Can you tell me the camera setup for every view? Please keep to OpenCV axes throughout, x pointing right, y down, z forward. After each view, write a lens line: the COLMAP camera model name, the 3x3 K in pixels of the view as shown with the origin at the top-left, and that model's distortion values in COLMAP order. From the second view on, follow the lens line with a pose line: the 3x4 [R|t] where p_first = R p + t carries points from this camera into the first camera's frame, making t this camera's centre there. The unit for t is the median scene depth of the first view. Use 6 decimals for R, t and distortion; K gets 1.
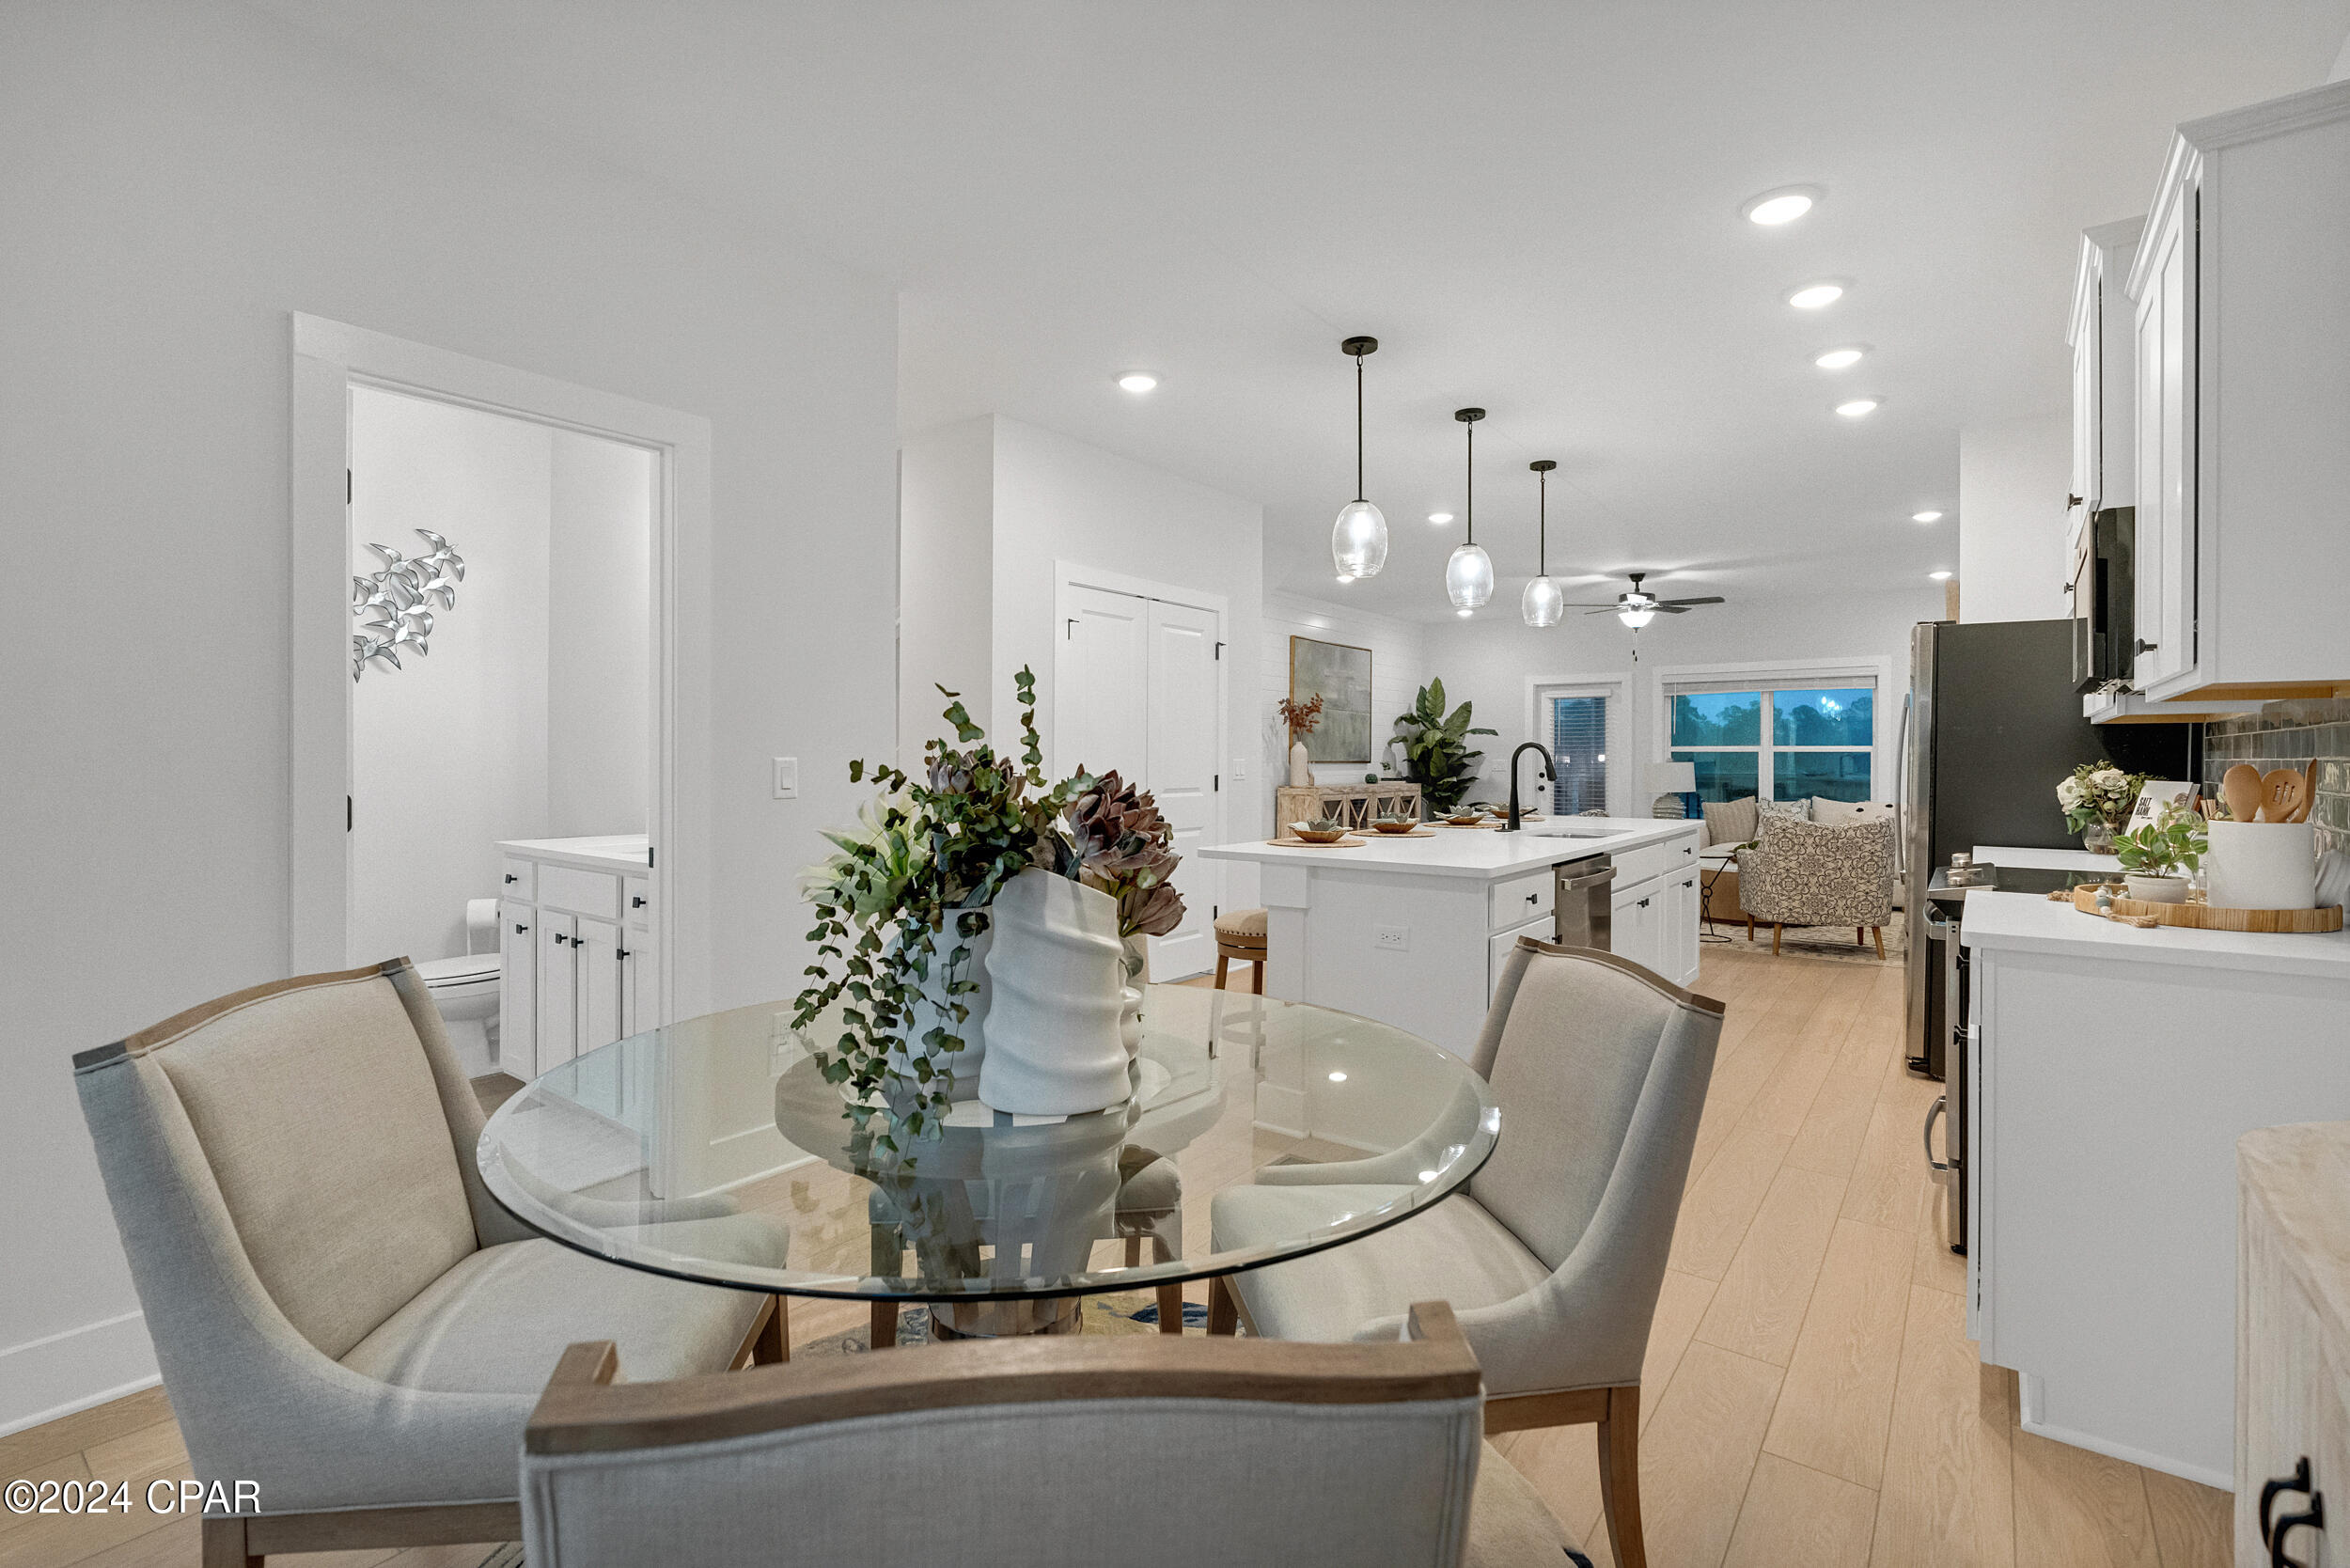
lens RADIAL K [[1059.6, 0, 1195.5], [0, 1059.6, 762.8], [0, 0, 1]] dist [-0.001304, 0.000376]
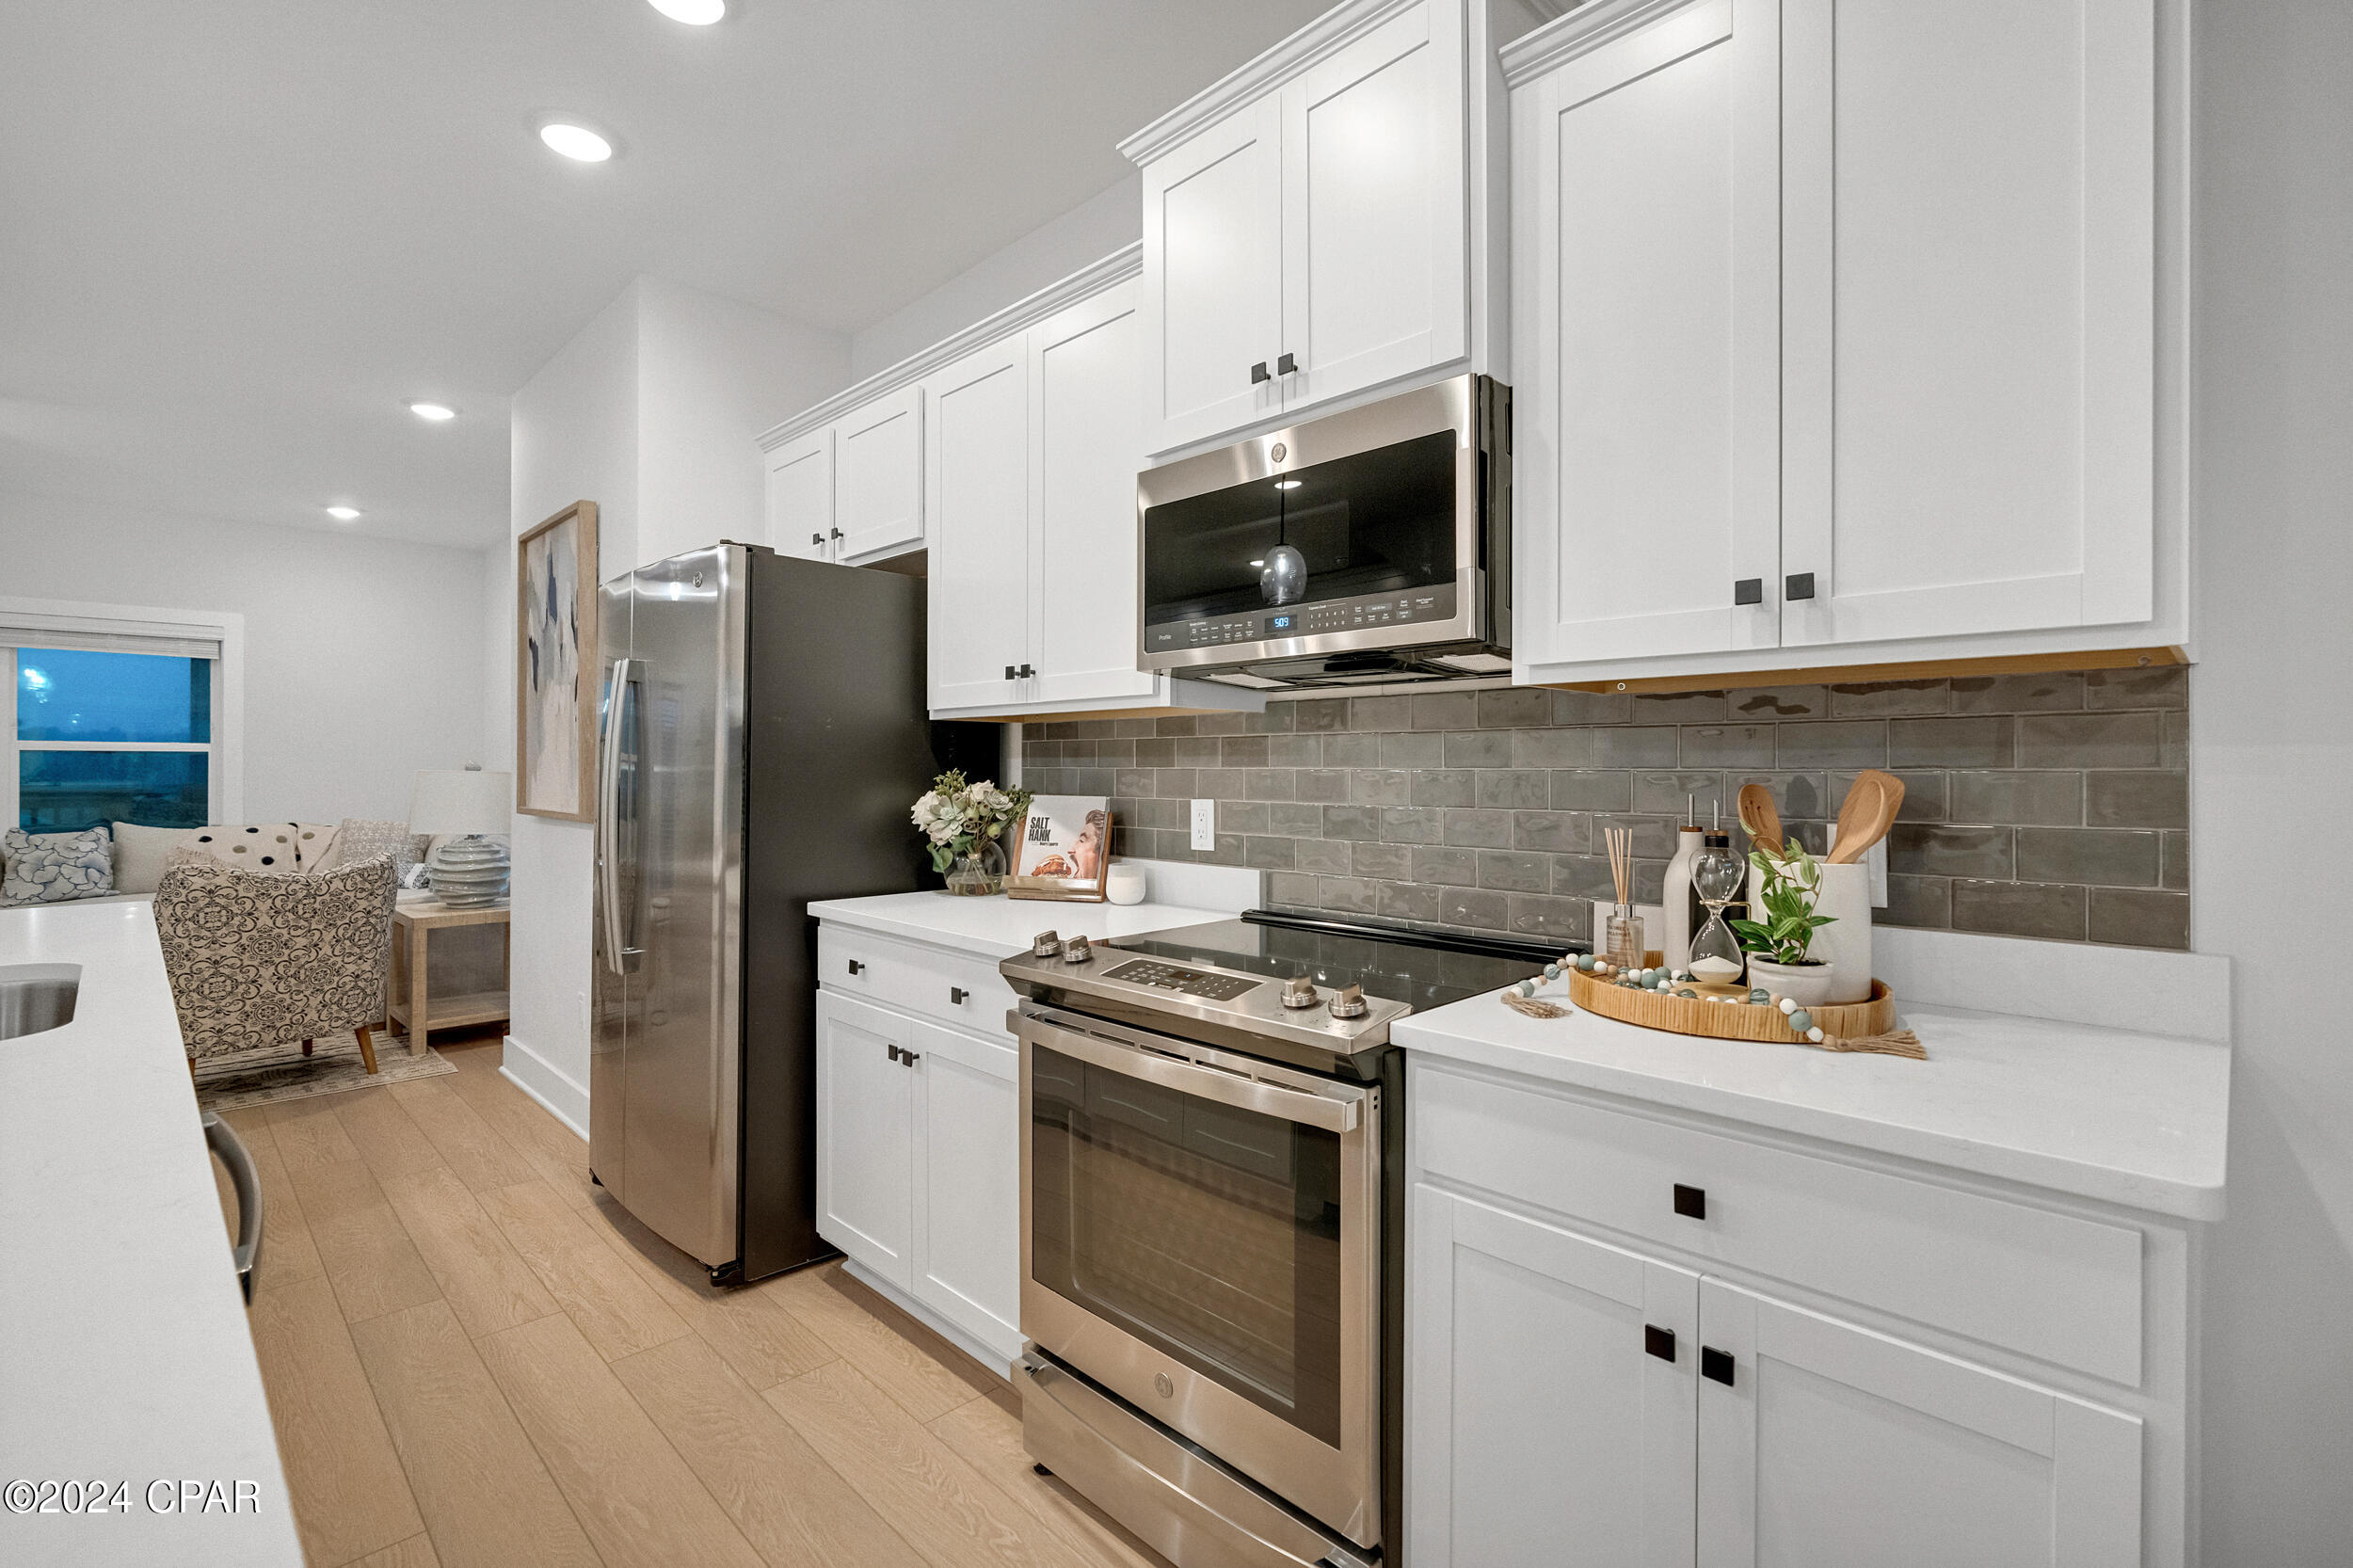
lens RADIAL K [[1062.8, 0, 1195.4], [0, 1062.8, 767.8], [0, 0, 1]] dist [-0.008953, 0.001594]
pose [[0.139648, -0.003366, 0.990195, 0.052877], [0.000991, 0.999994, 0.003259, -0.002125], [-0.990201, 0.000526, 0.139651, 0.277397]]
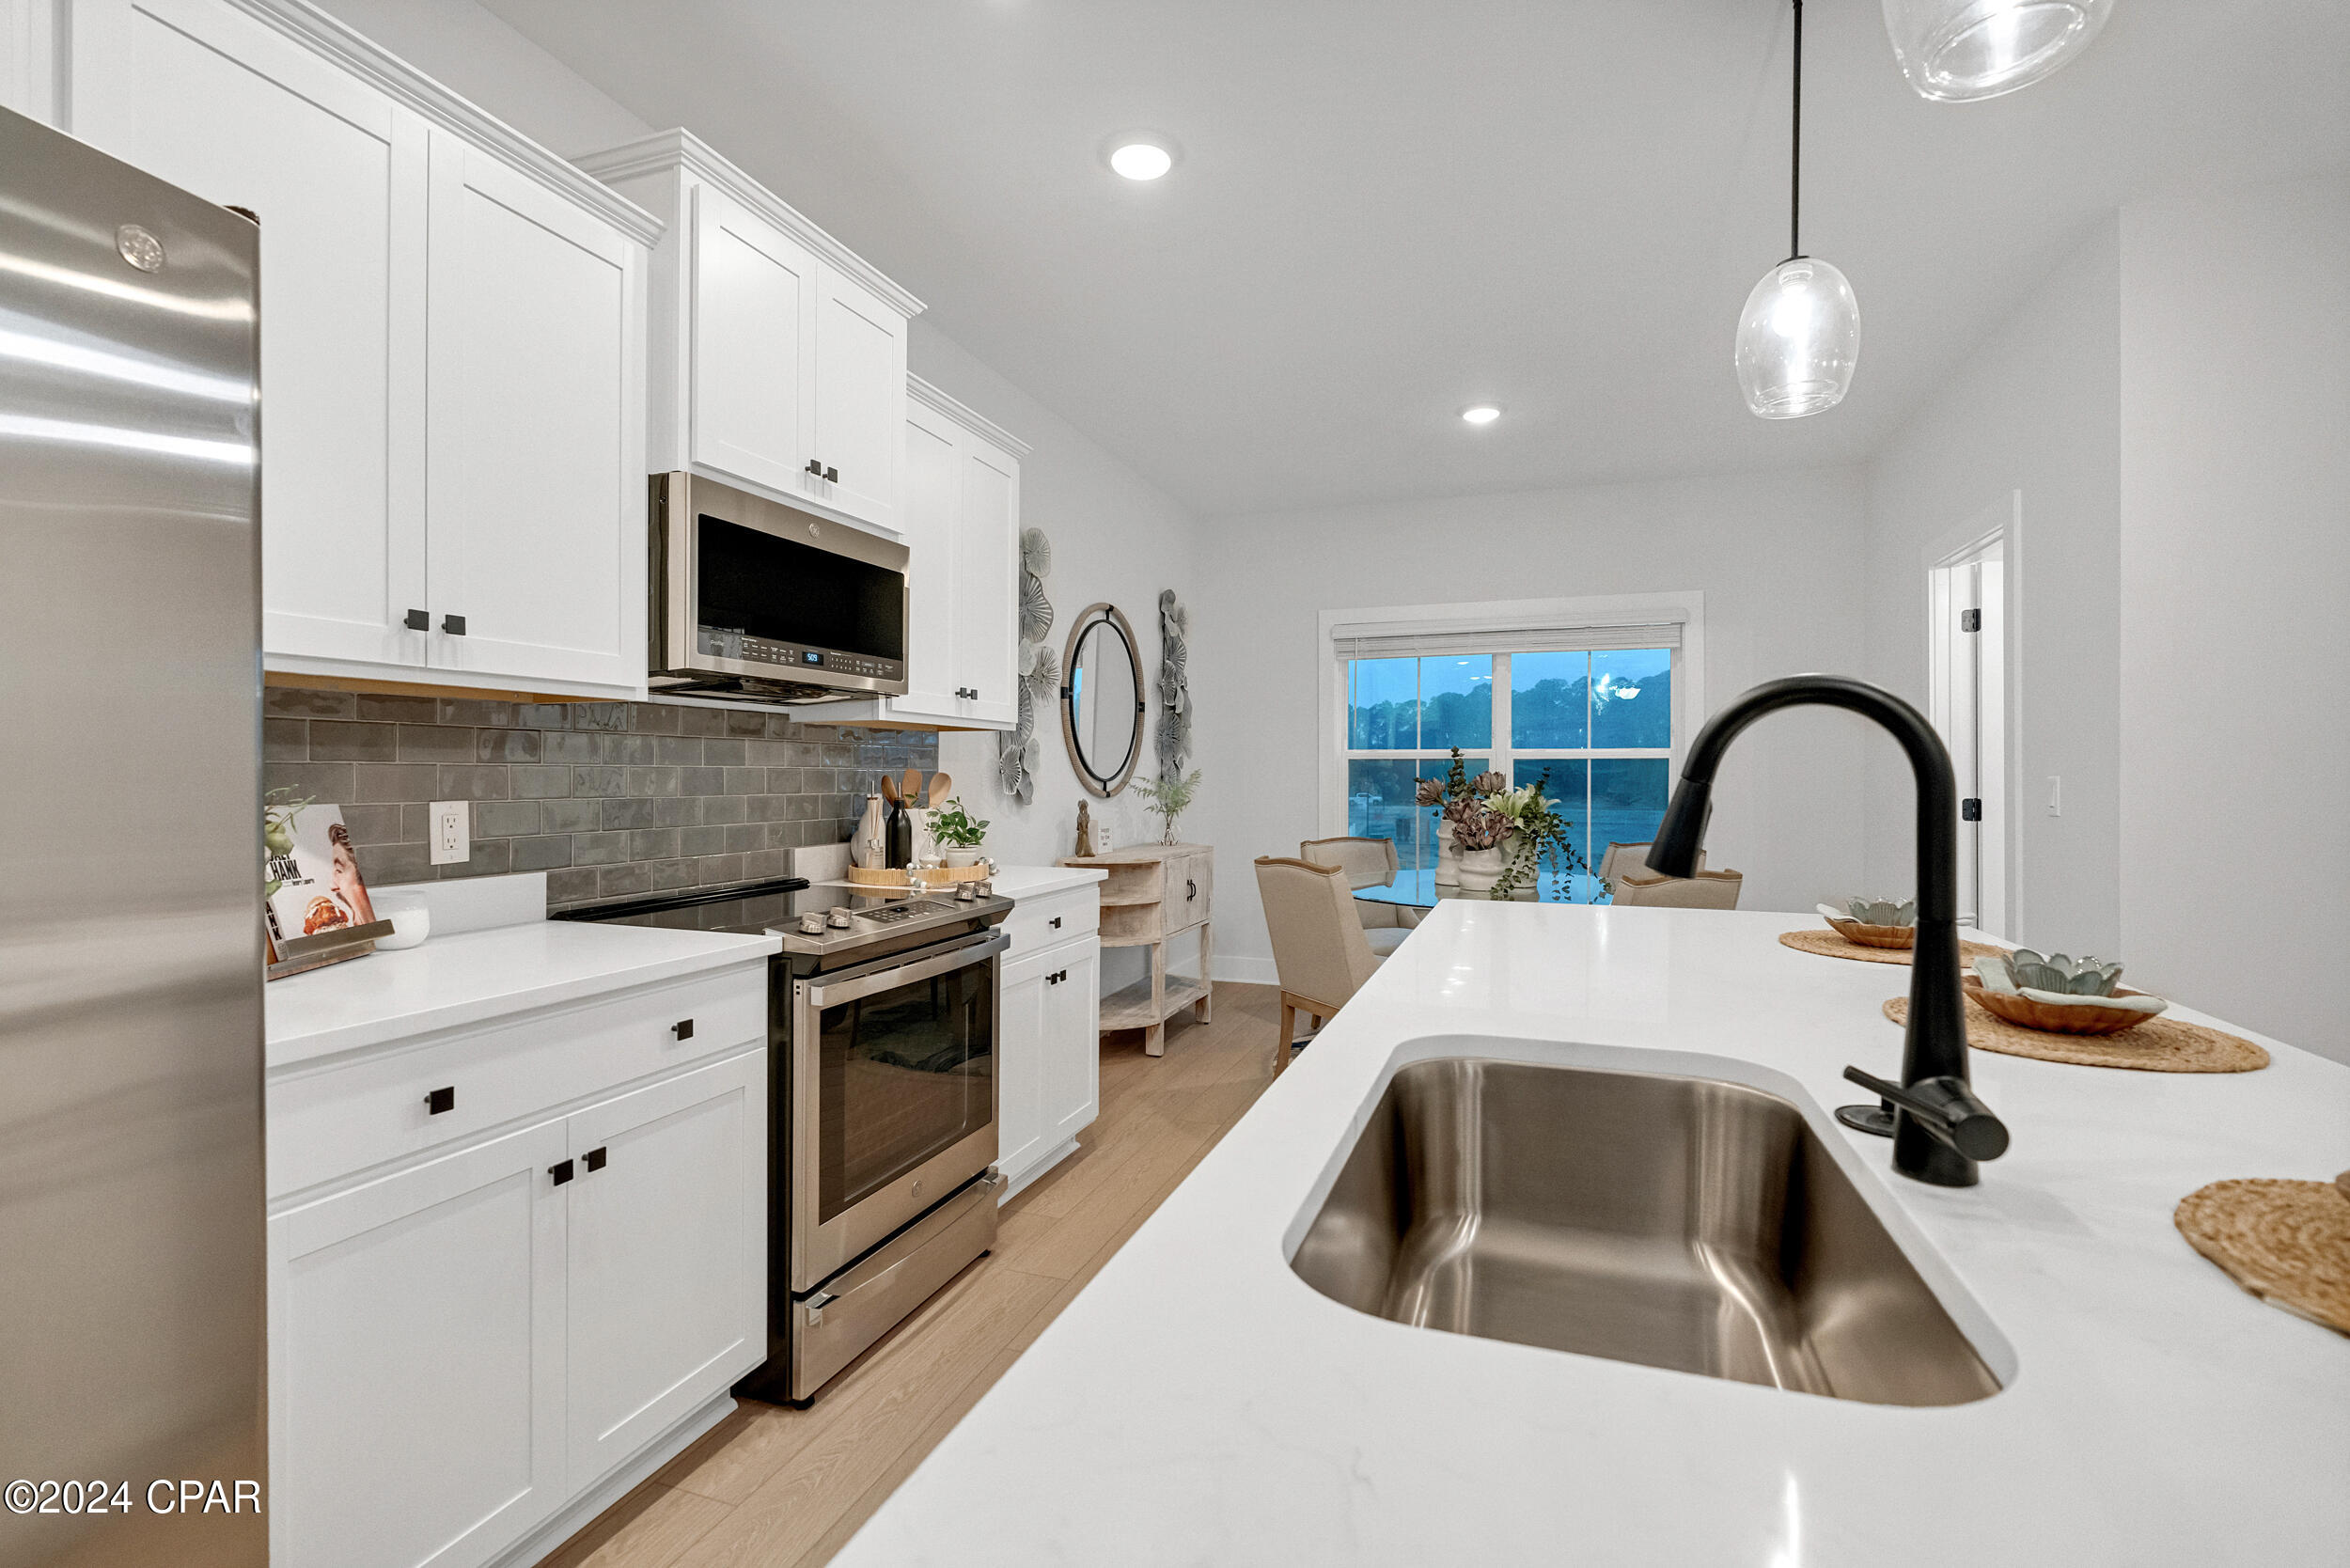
lens RADIAL K [[1065.4, 0, 1179.2], [0, 1065.4, 773.7], [0, 0, 1]] dist [-0.009791, 0.004472]
pose [[-0.957116, -0.009121, -0.289561, 0.234604], [-0.009667, 0.999953, 0.000457, -0.000834], [0.289544, 0.003237, -0.957159, 0.561883]]
